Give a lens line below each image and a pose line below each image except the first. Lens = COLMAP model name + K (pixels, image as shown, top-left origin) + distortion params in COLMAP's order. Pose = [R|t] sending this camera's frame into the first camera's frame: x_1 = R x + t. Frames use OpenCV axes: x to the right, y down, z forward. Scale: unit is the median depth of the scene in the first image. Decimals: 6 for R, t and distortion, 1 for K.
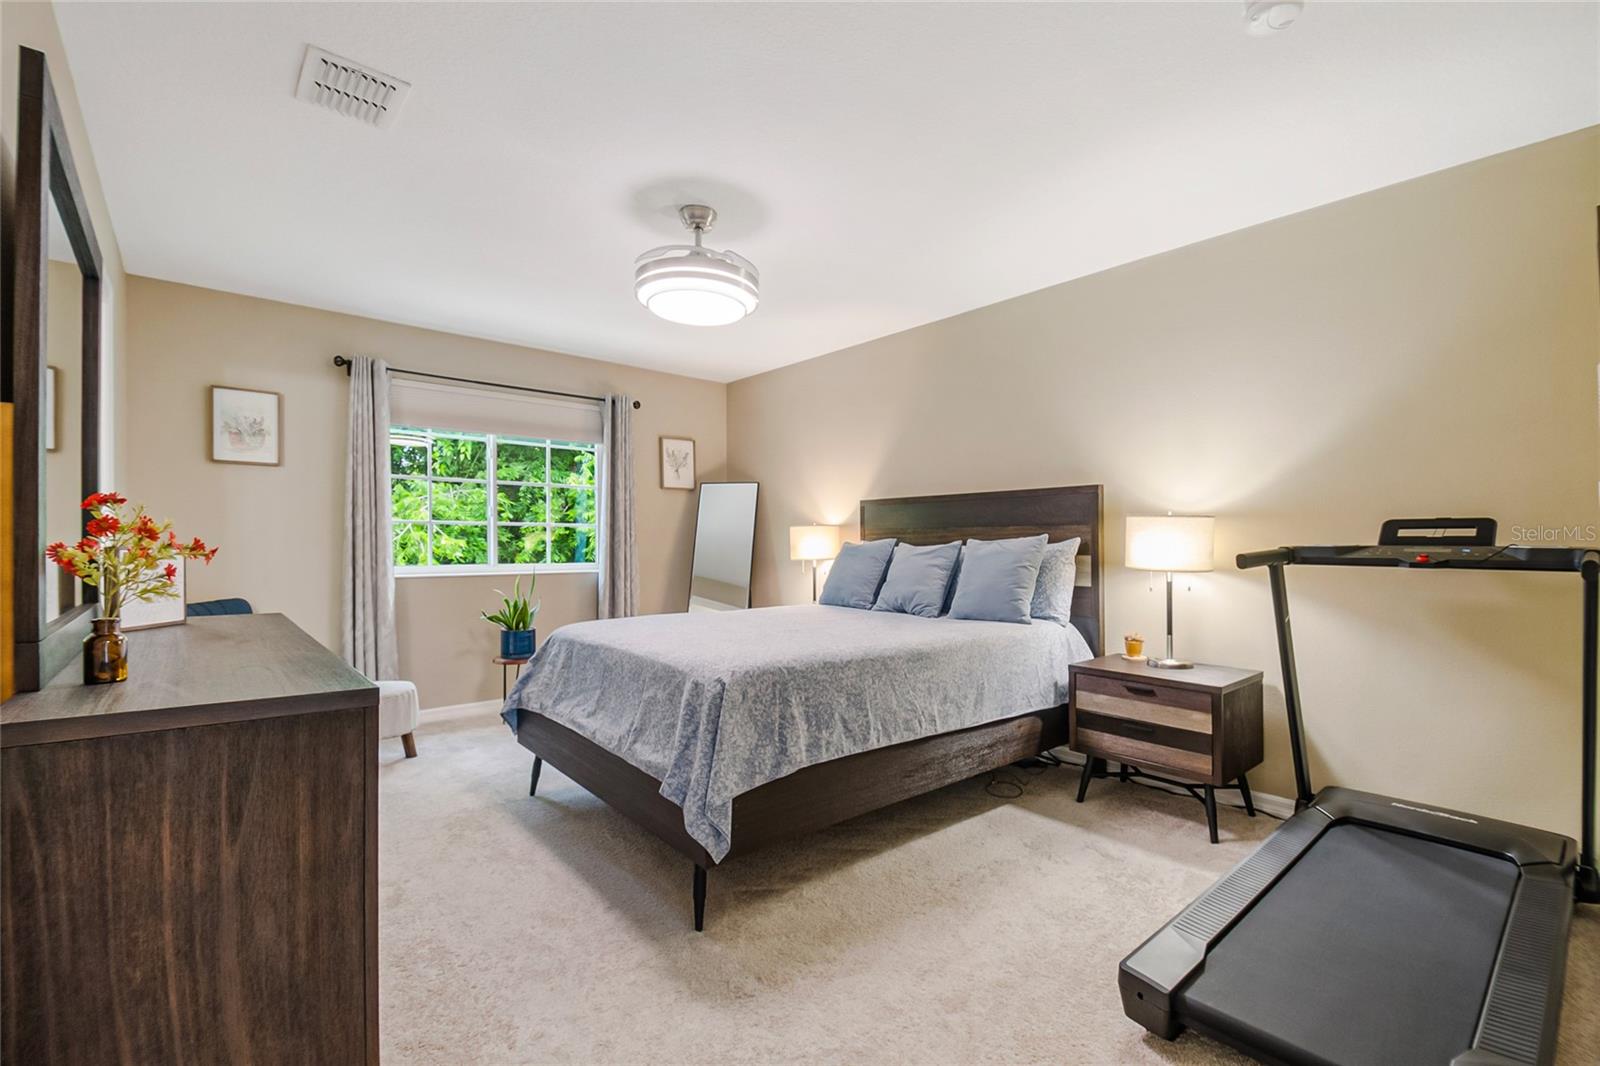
lens RADIAL K [[695.9, 0, 805.8], [0, 695.9, 540.1], [0, 0, 1]] dist [-0.006789, -0.008942]
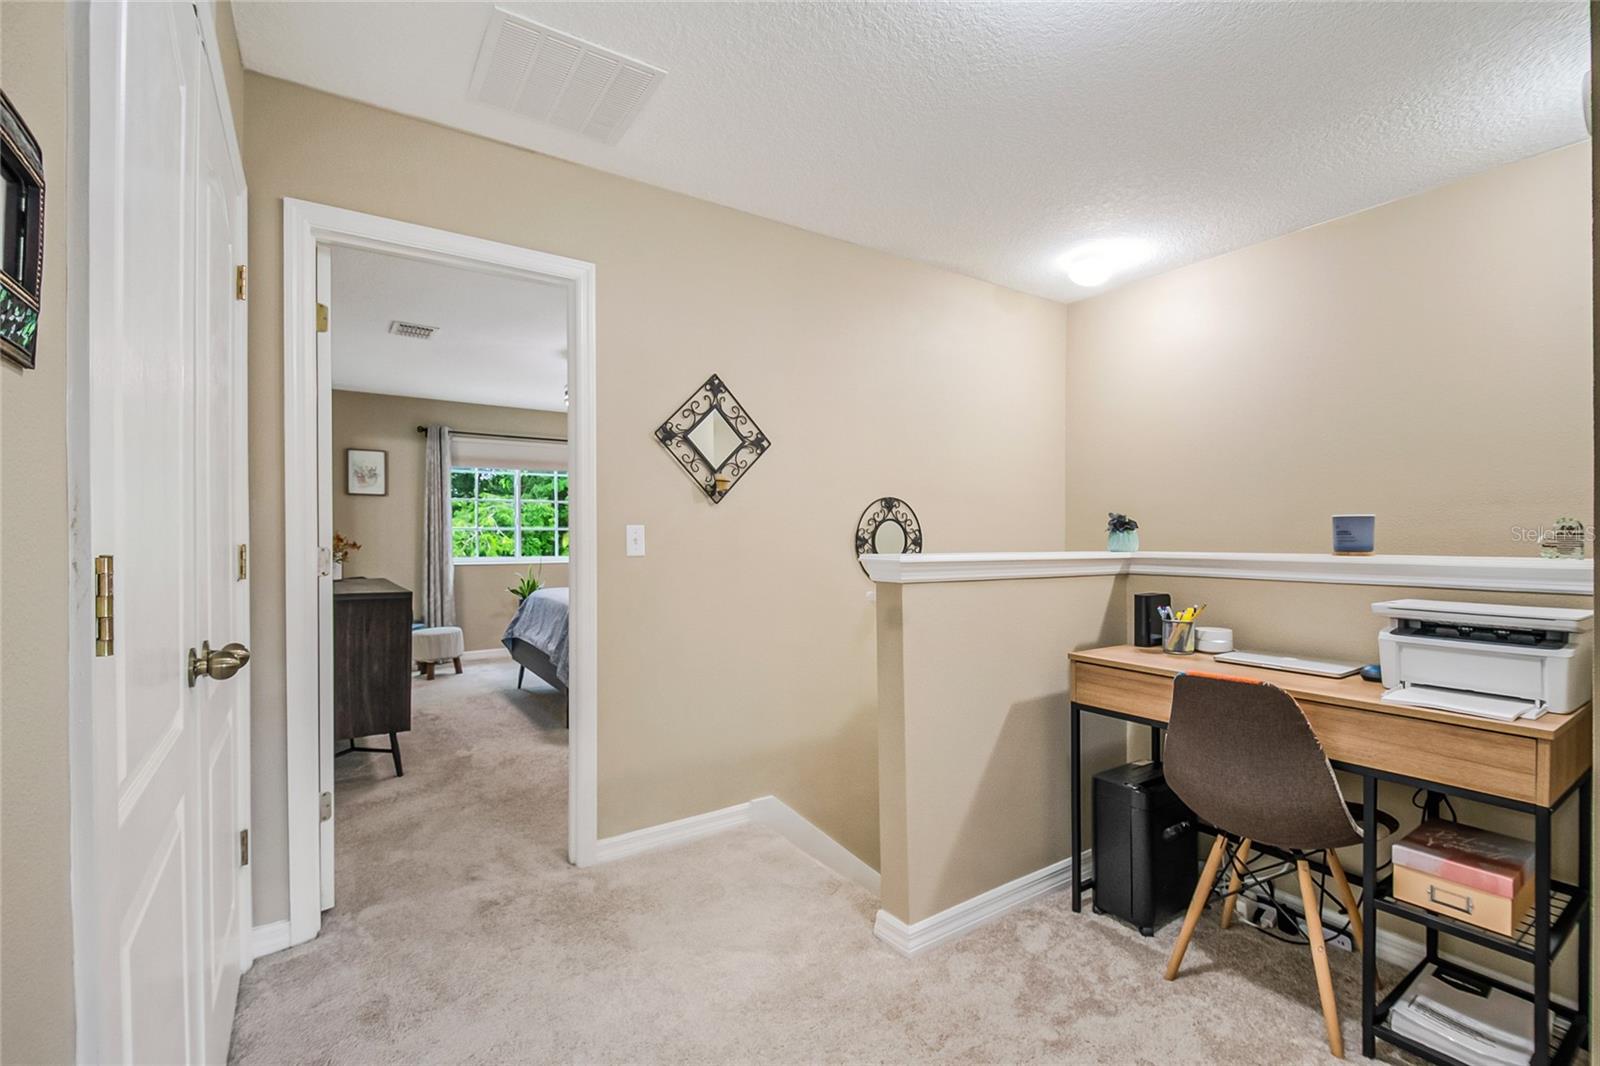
lens RADIAL K [[695.9, 0, 791.9], [0, 695.9, 531.0], [0, 0, 1]] dist [-0.006789, -0.008942]
pose [[0.992139, -0.004114, -0.125070, 0.411177], [0.002760, 0.999936, -0.010999, -0.002987], [0.125108, 0.010568, 0.992087, -0.524683]]
